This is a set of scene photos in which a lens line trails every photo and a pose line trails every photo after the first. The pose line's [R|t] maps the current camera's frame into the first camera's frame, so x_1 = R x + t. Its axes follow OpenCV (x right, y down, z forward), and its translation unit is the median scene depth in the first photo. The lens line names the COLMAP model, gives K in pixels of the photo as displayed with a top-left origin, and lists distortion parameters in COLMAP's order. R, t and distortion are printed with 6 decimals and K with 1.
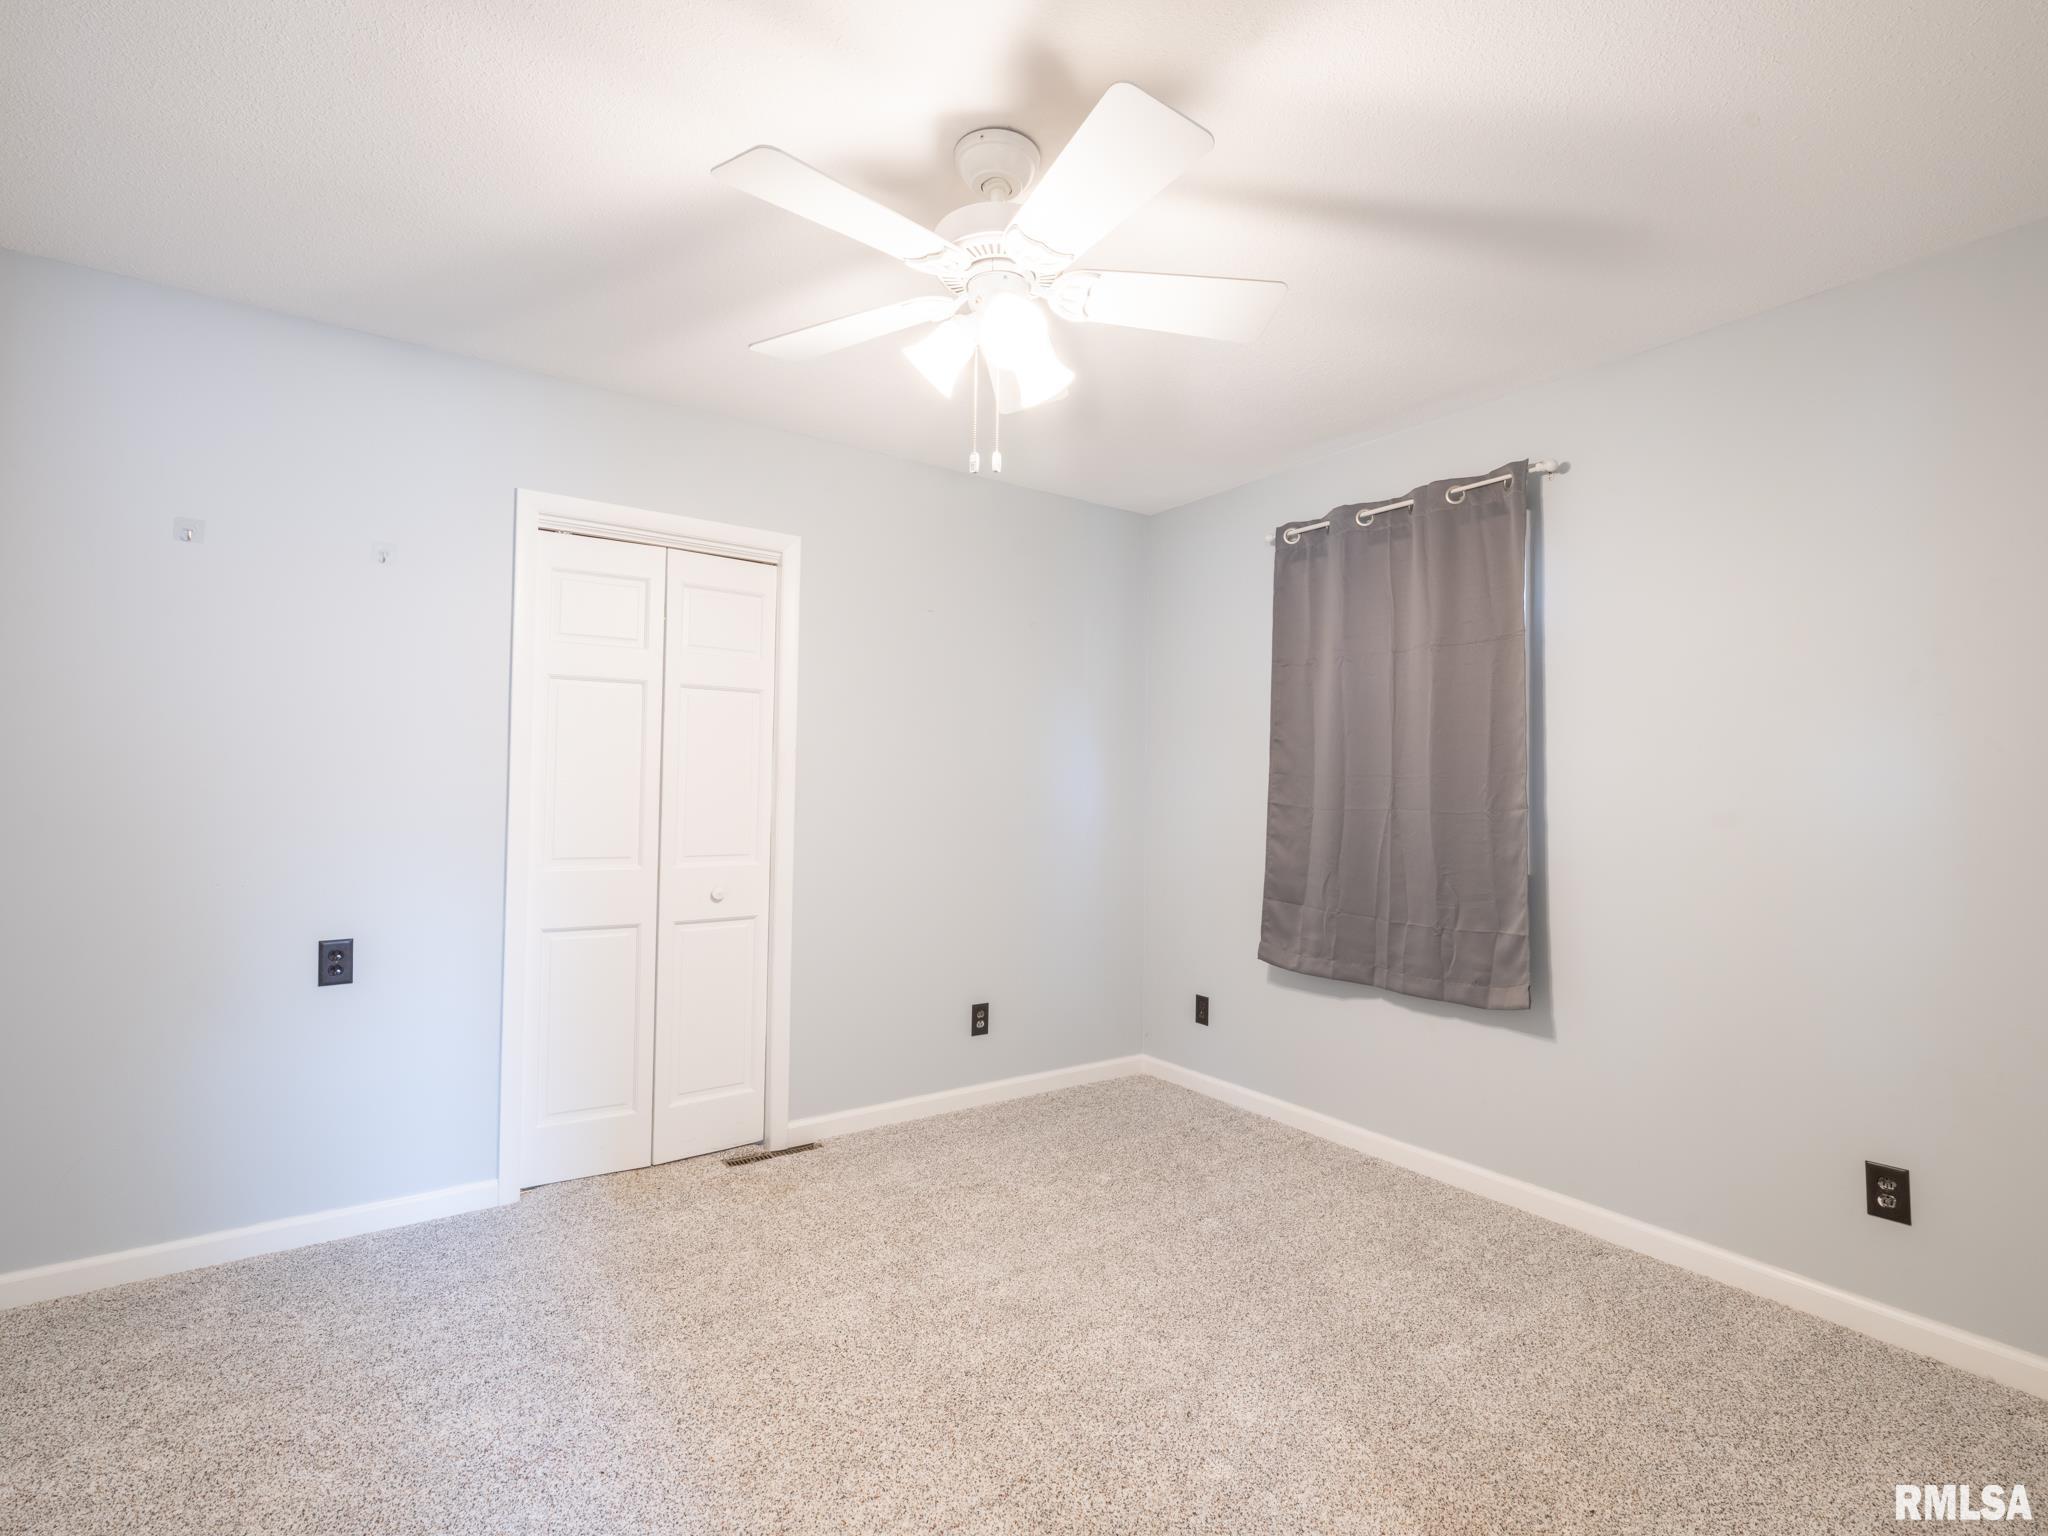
lens RADIAL K [[922.3, 0, 1075.8], [0, 922.3, 764.7], [0, 0, 1]] dist [0.002172, 0.000621]
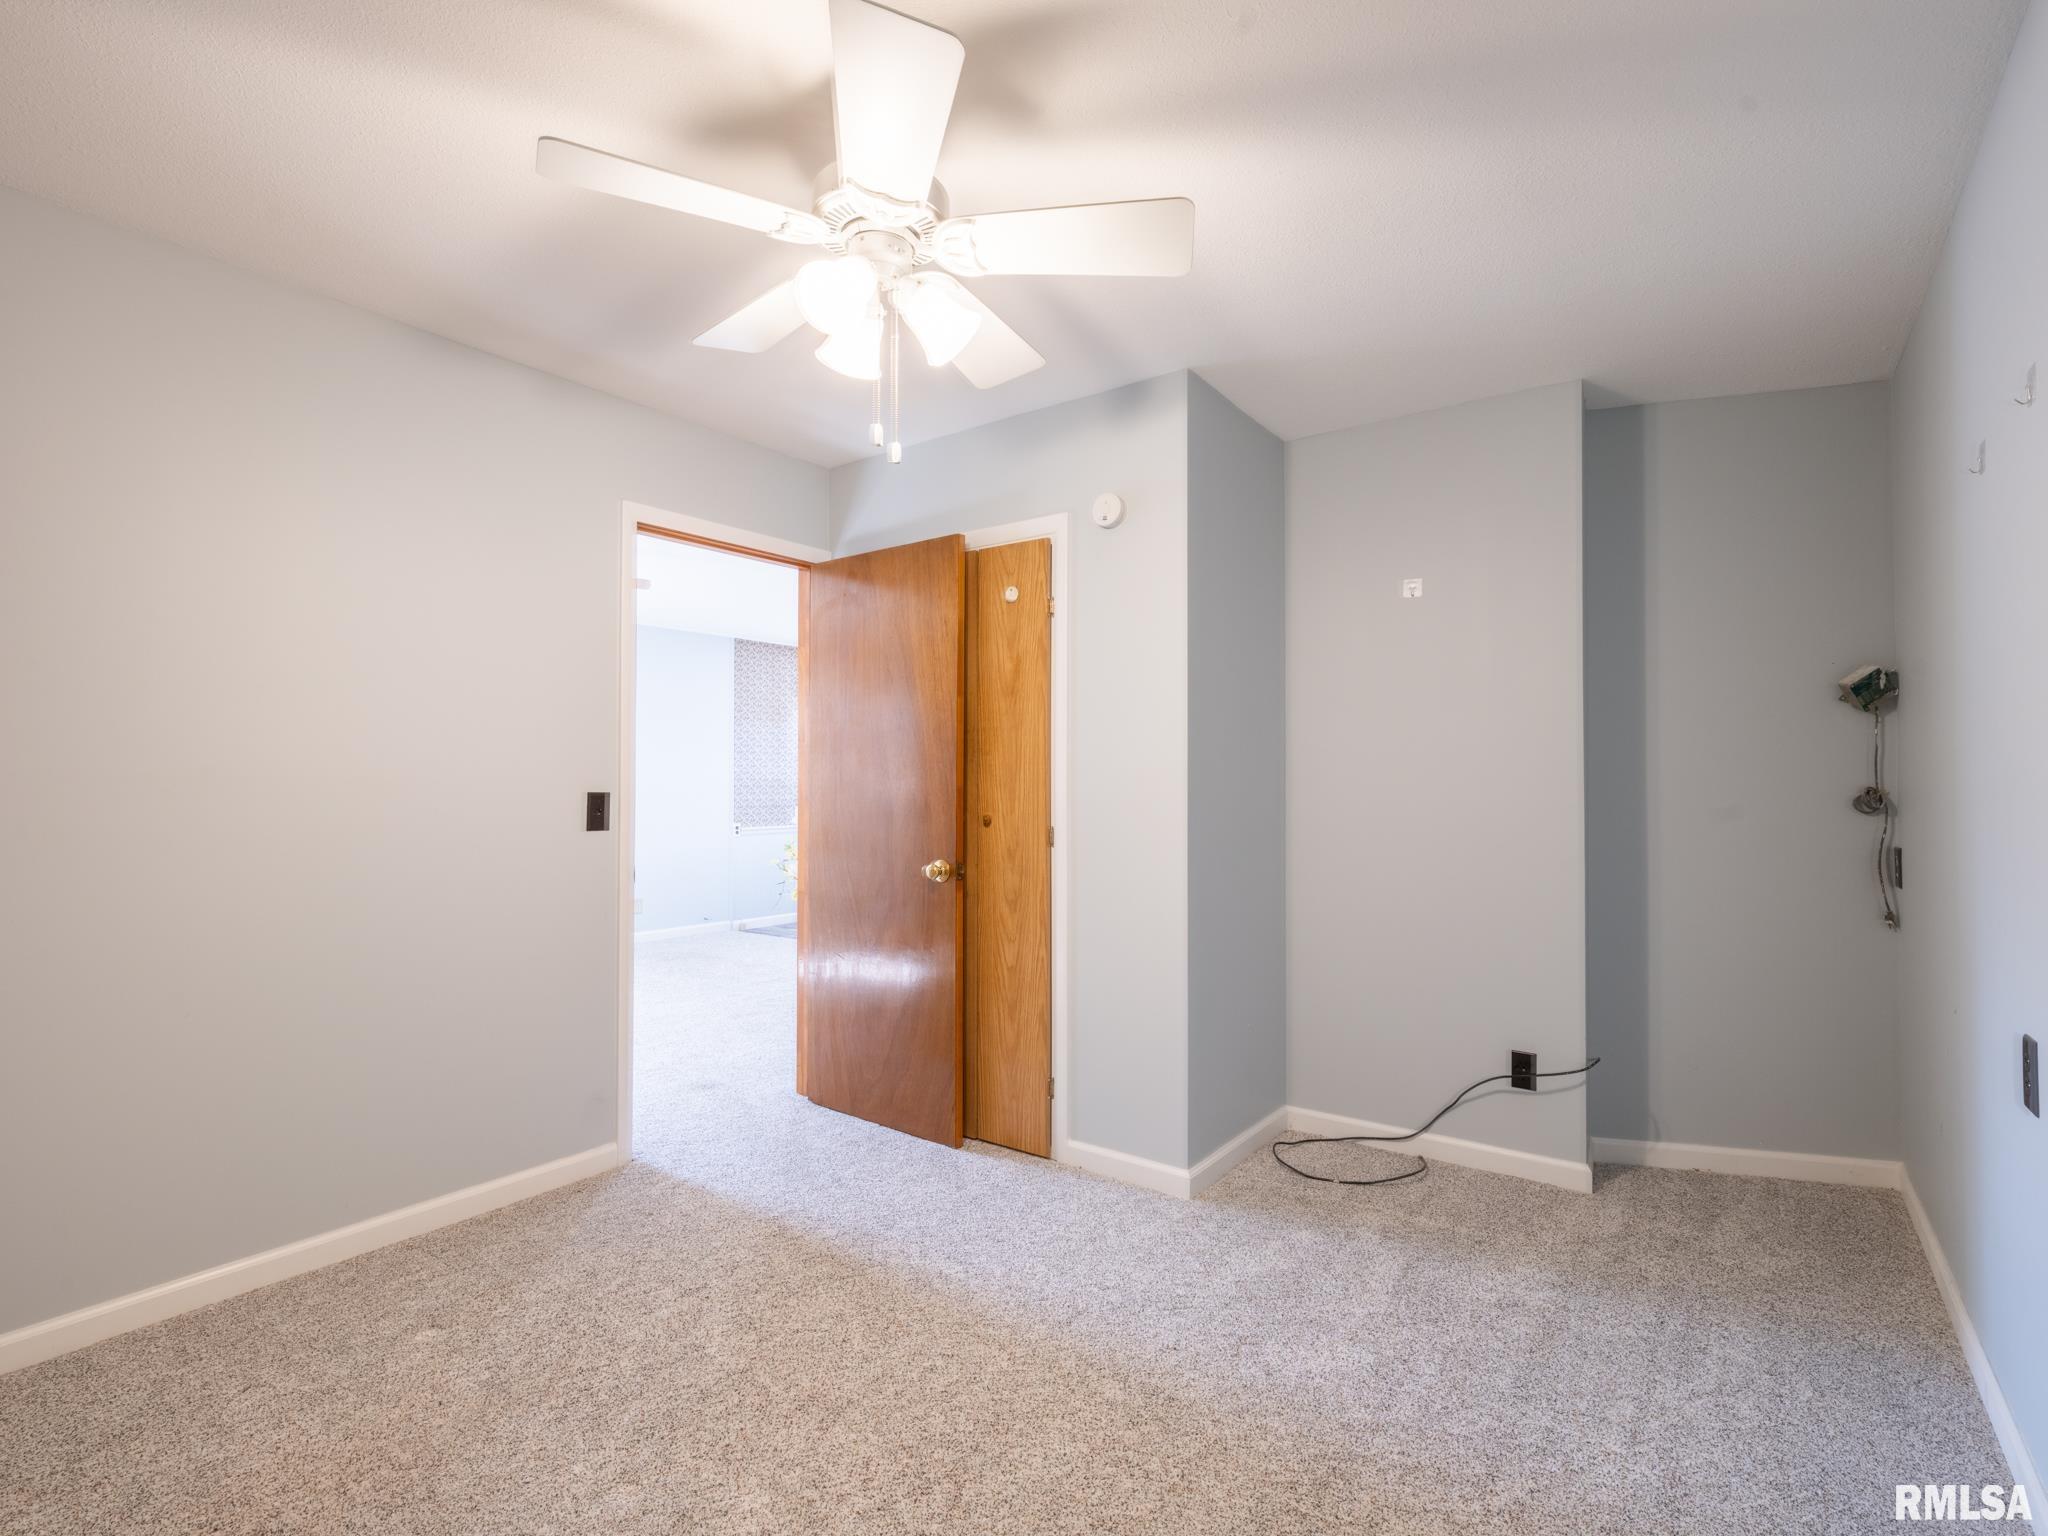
lens RADIAL K [[977.7, 0, 1024.0], [0, 977.7, 768.0], [0, 0, 1]] dist [0.000814, 0.000077]
pose [[-0.947885, -0.020914, -0.317925, 0.052319], [-0.004356, 0.998601, -0.052706, 0.038387], [0.318582, -0.048574, -0.946650, 1.191291]]
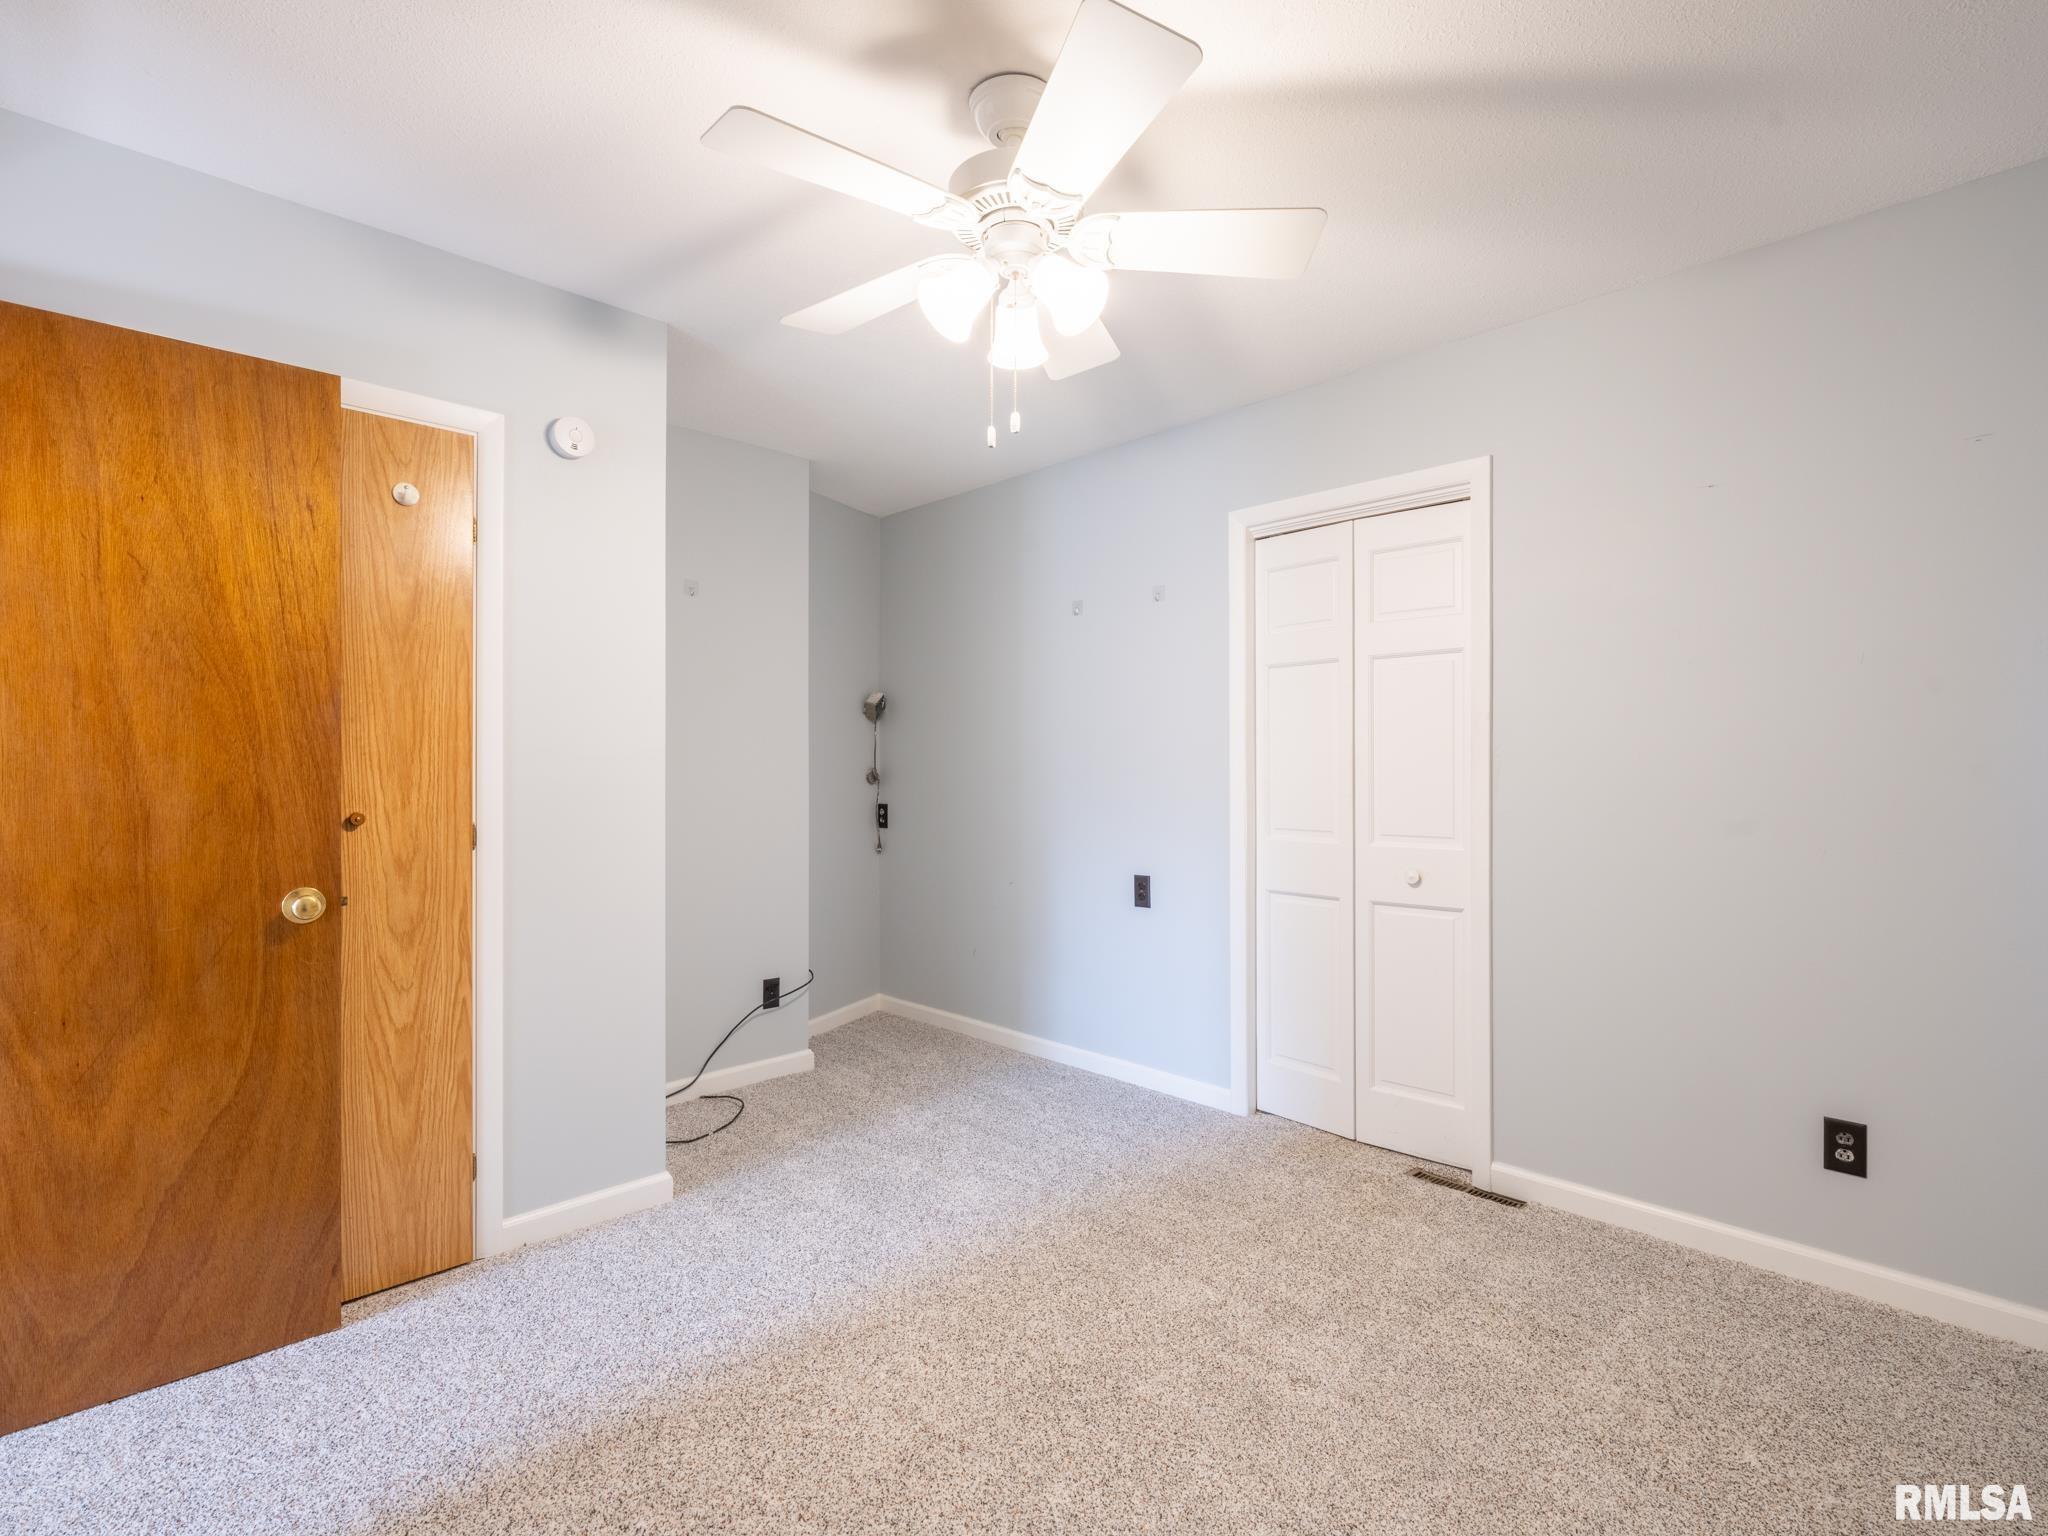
lens RADIAL K [[977.7, 0, 1024.0], [0, 977.7, 768.0], [0, 0, 1]] dist [0.000814, 0.000077]
pose [[0.161383, -0.013394, -0.986801, 0.553721], [0.037926, 0.999253, -0.007361, 0.024099], [0.986163, -0.036237, 0.161770, 0.500929]]
